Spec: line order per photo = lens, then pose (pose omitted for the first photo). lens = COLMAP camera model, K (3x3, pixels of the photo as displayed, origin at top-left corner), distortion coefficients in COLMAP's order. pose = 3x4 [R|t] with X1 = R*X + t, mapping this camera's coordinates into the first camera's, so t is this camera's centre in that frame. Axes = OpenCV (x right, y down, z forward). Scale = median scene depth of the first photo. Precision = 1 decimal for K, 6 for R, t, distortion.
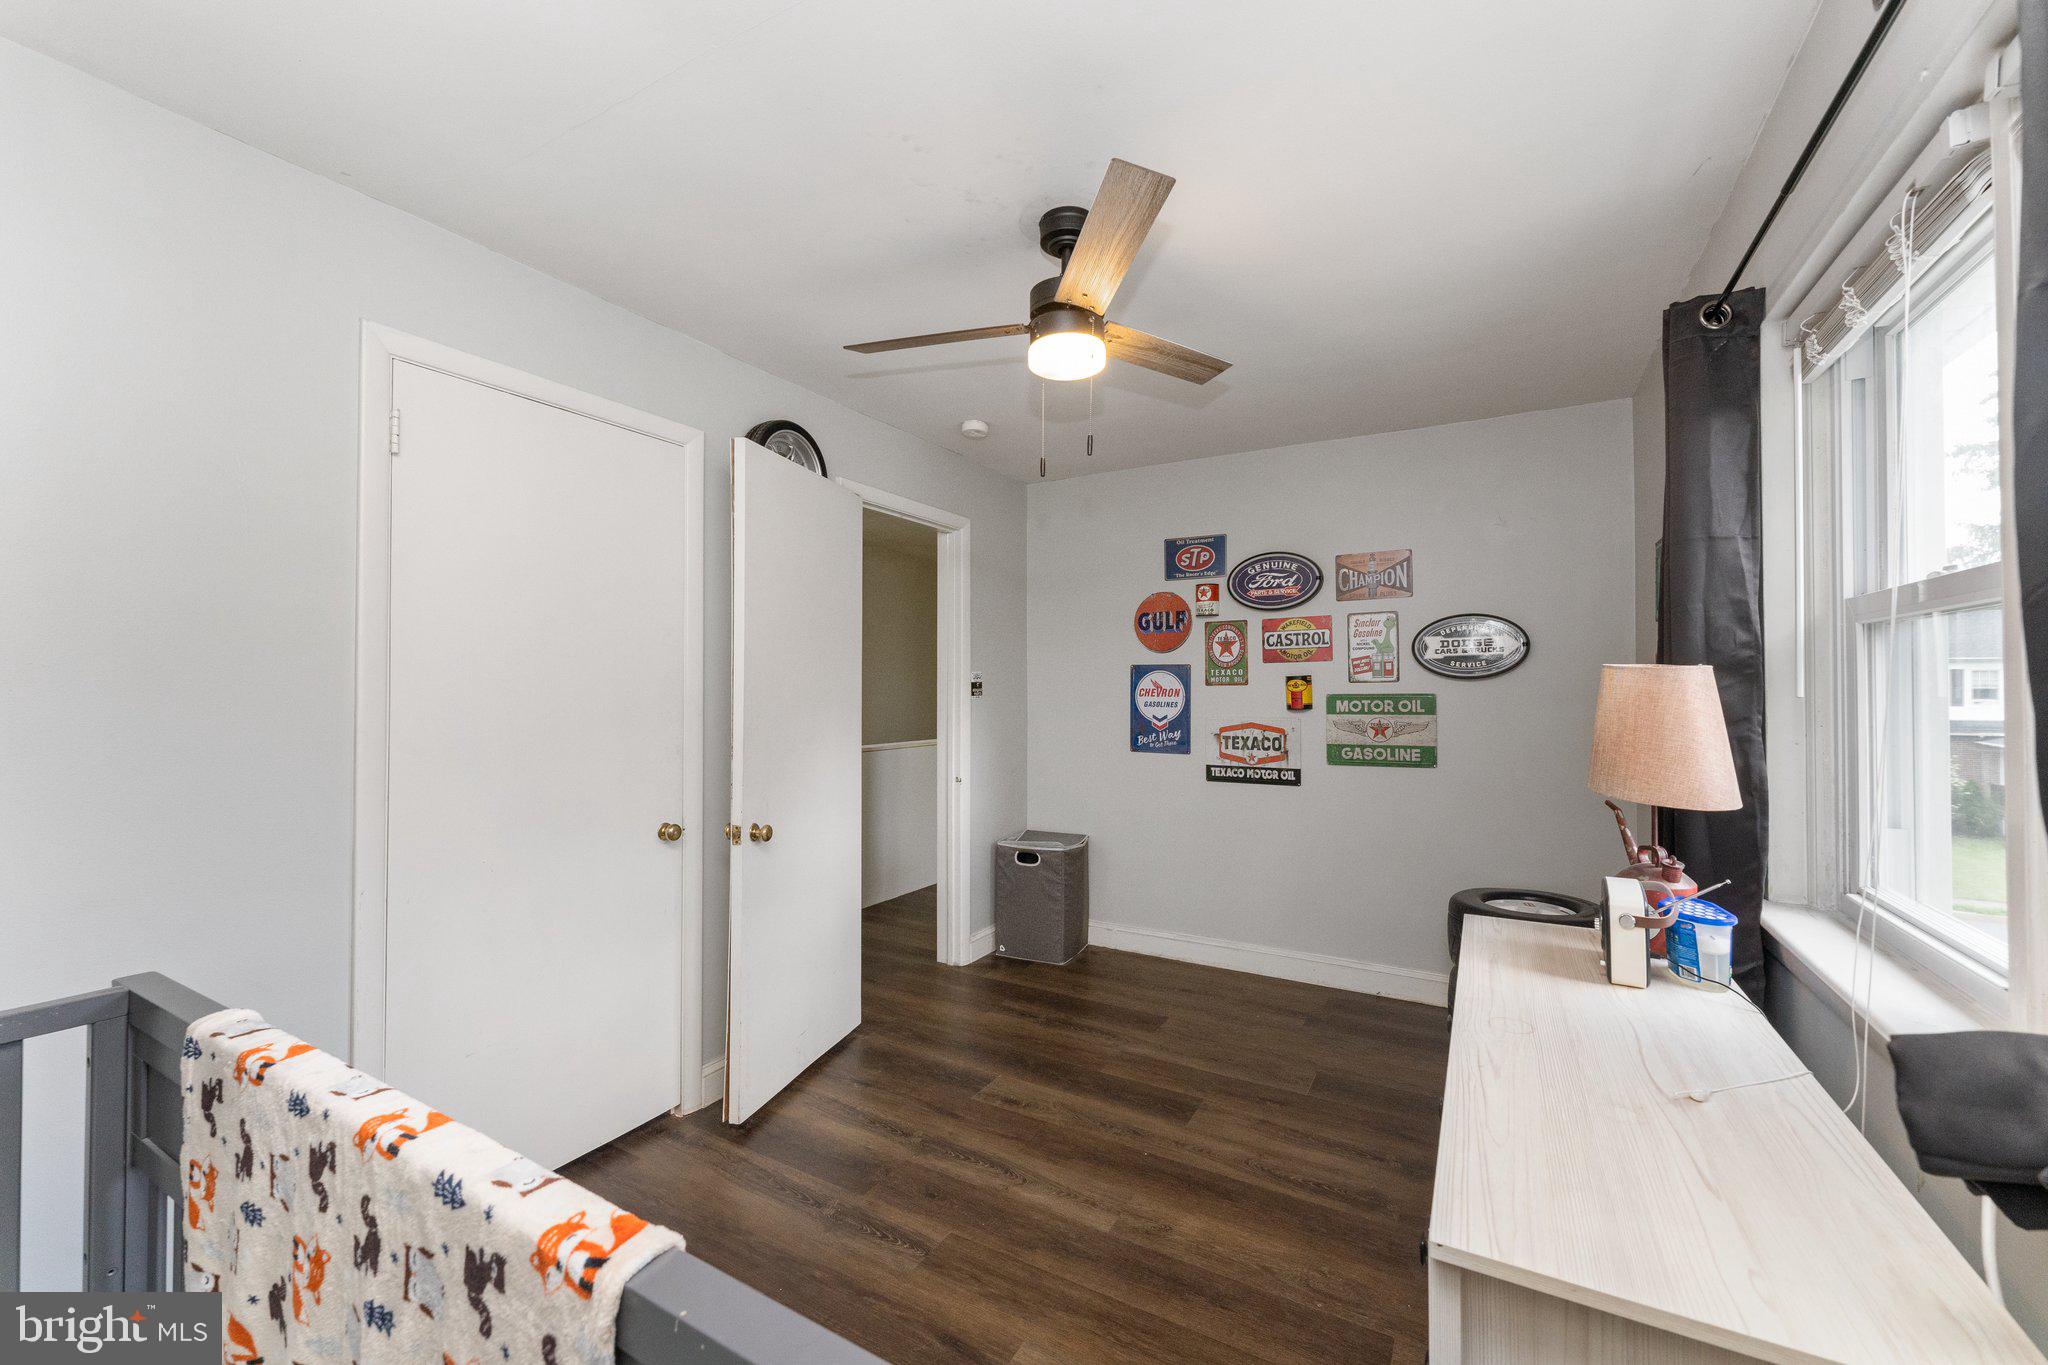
lens RADIAL K [[816.4, 0, 1019.7], [0, 816.4, 679.2], [0, 0, 1]] dist [0.000722, -0.000063]
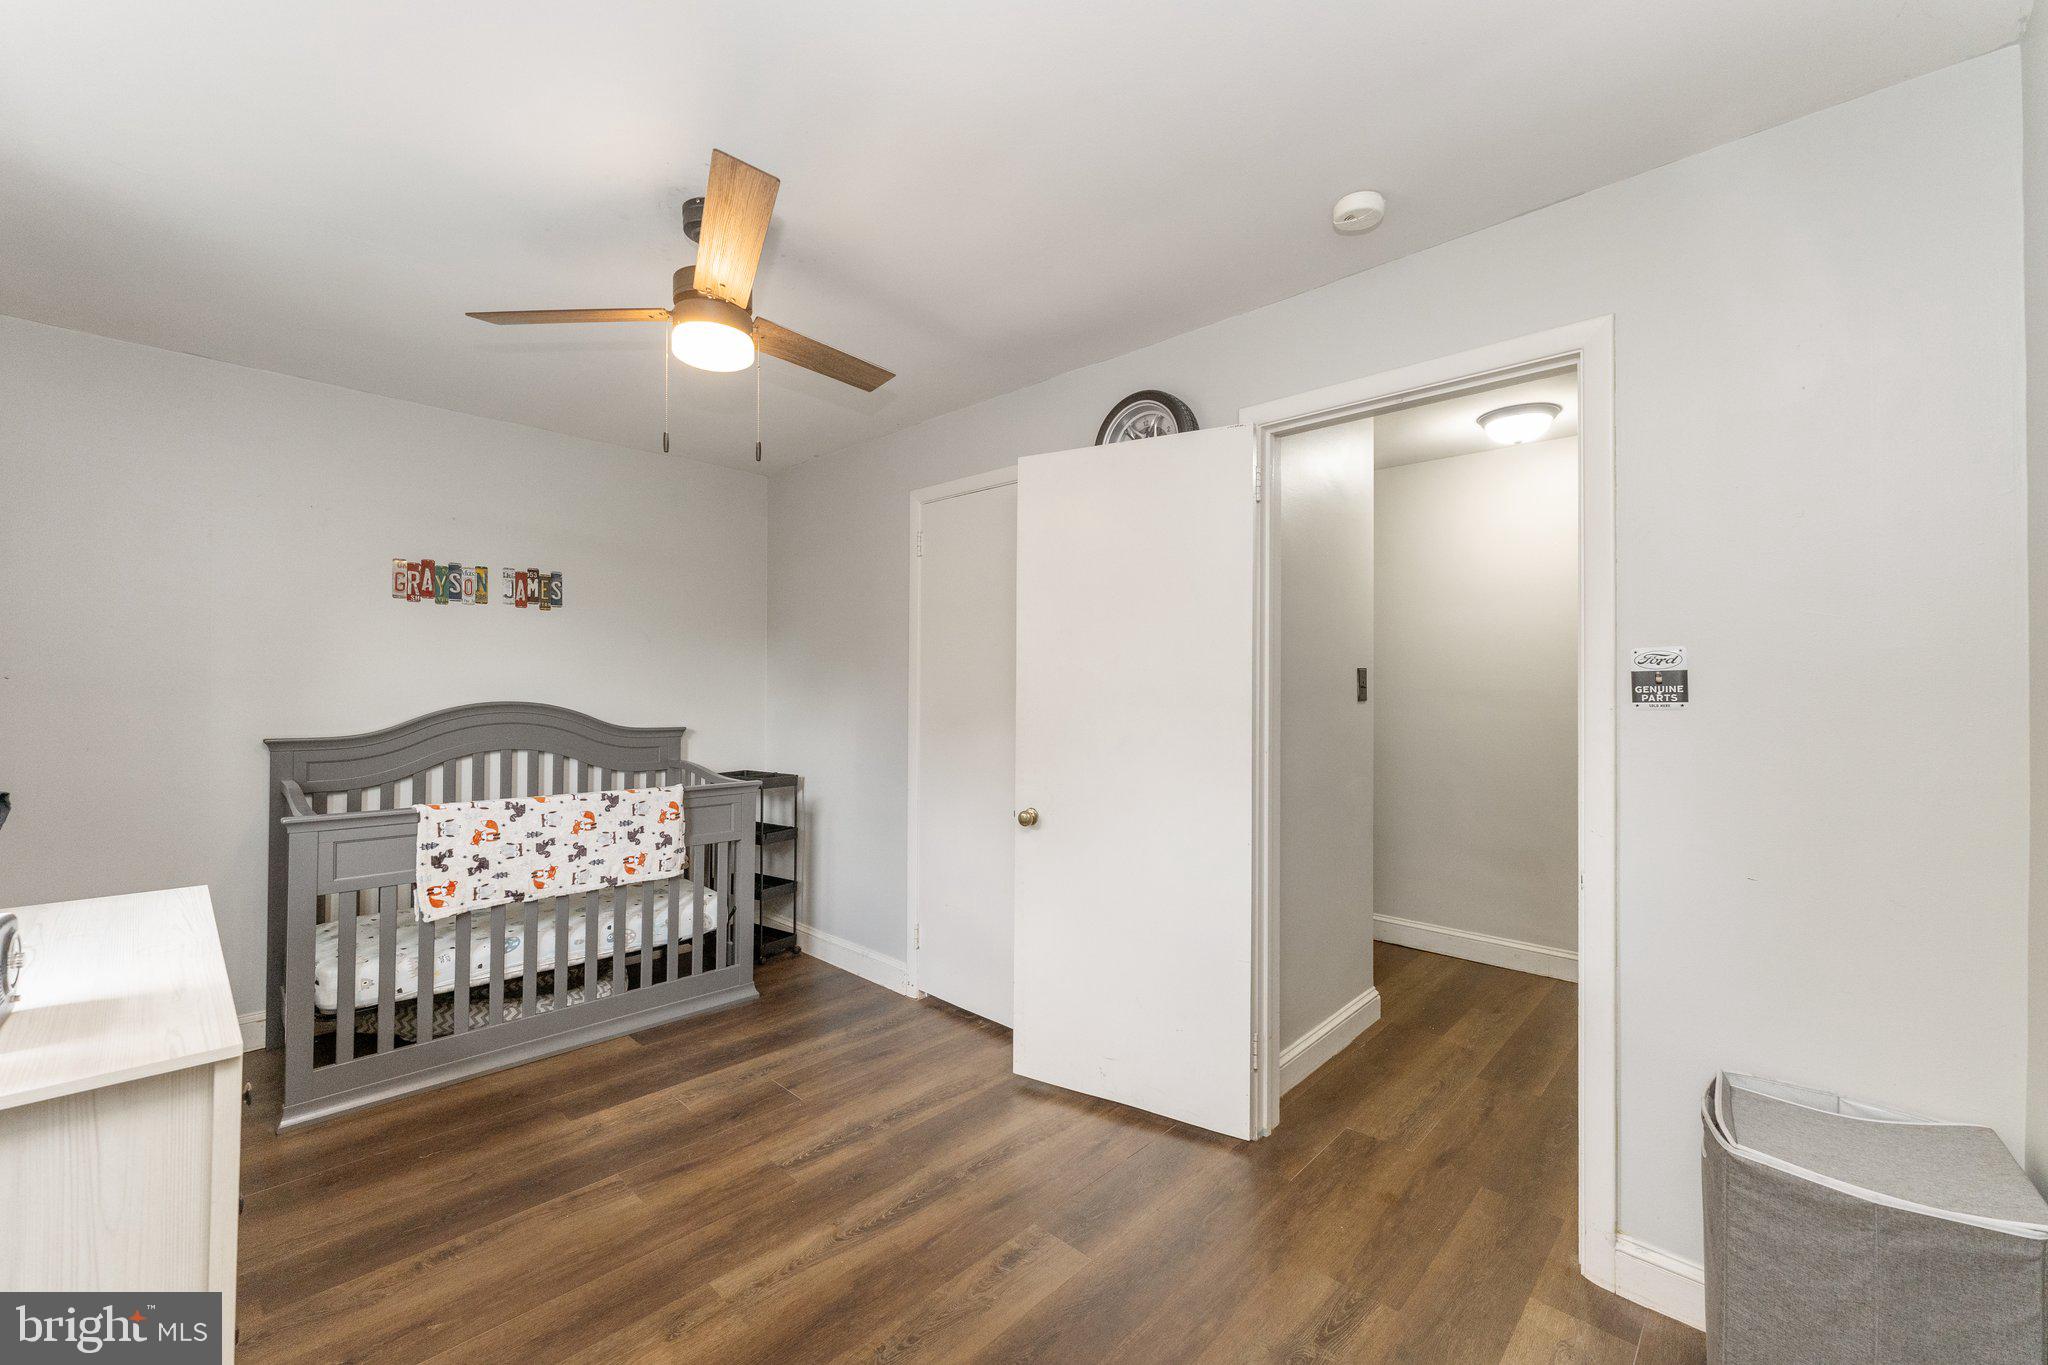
lens RADIAL K [[816.4, 0, 1025.1], [0, 816.4, 683.1], [0, 0, 1]] dist [0.000722, -0.000063]
pose [[-0.235192, -0.018104, -0.971780, 0.863623], [-0.001618, 0.999832, -0.018235, 0.034273], [0.971948, -0.002717, -0.235182, 1.473053]]
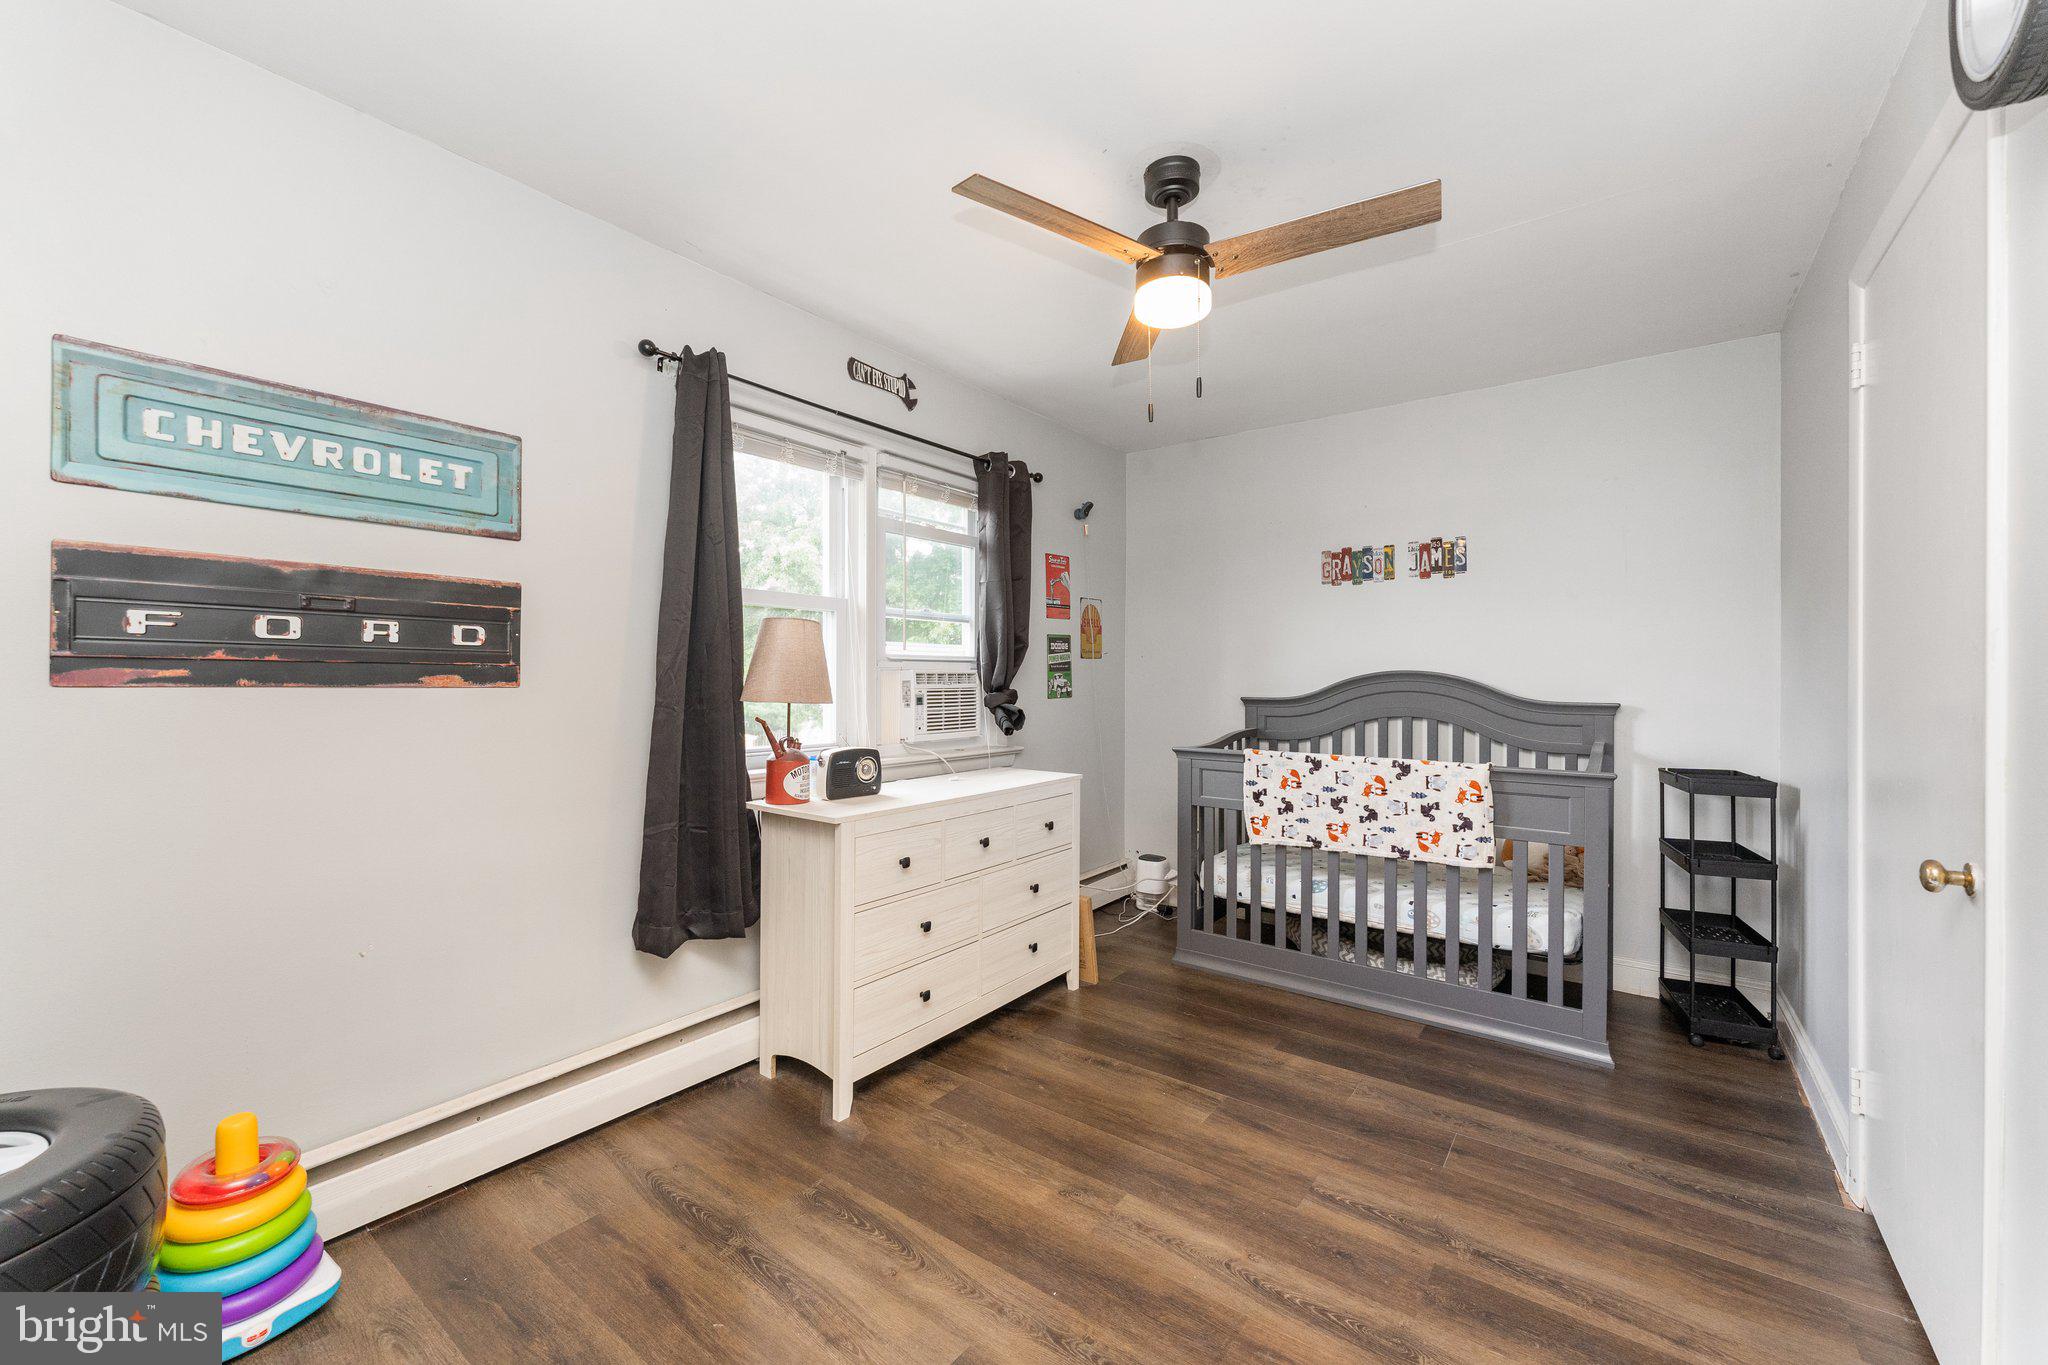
lens RADIAL K [[816.4, 0, 1013.1], [0, 816.4, 676.9], [0, 0, 1]] dist [0.000722, -0.000063]
pose [[-0.992327, -0.008981, 0.123314, 0.121964], [-0.009747, 0.999937, -0.005617, 0.074524], [-0.123256, -0.006775, -0.992352, 1.874658]]
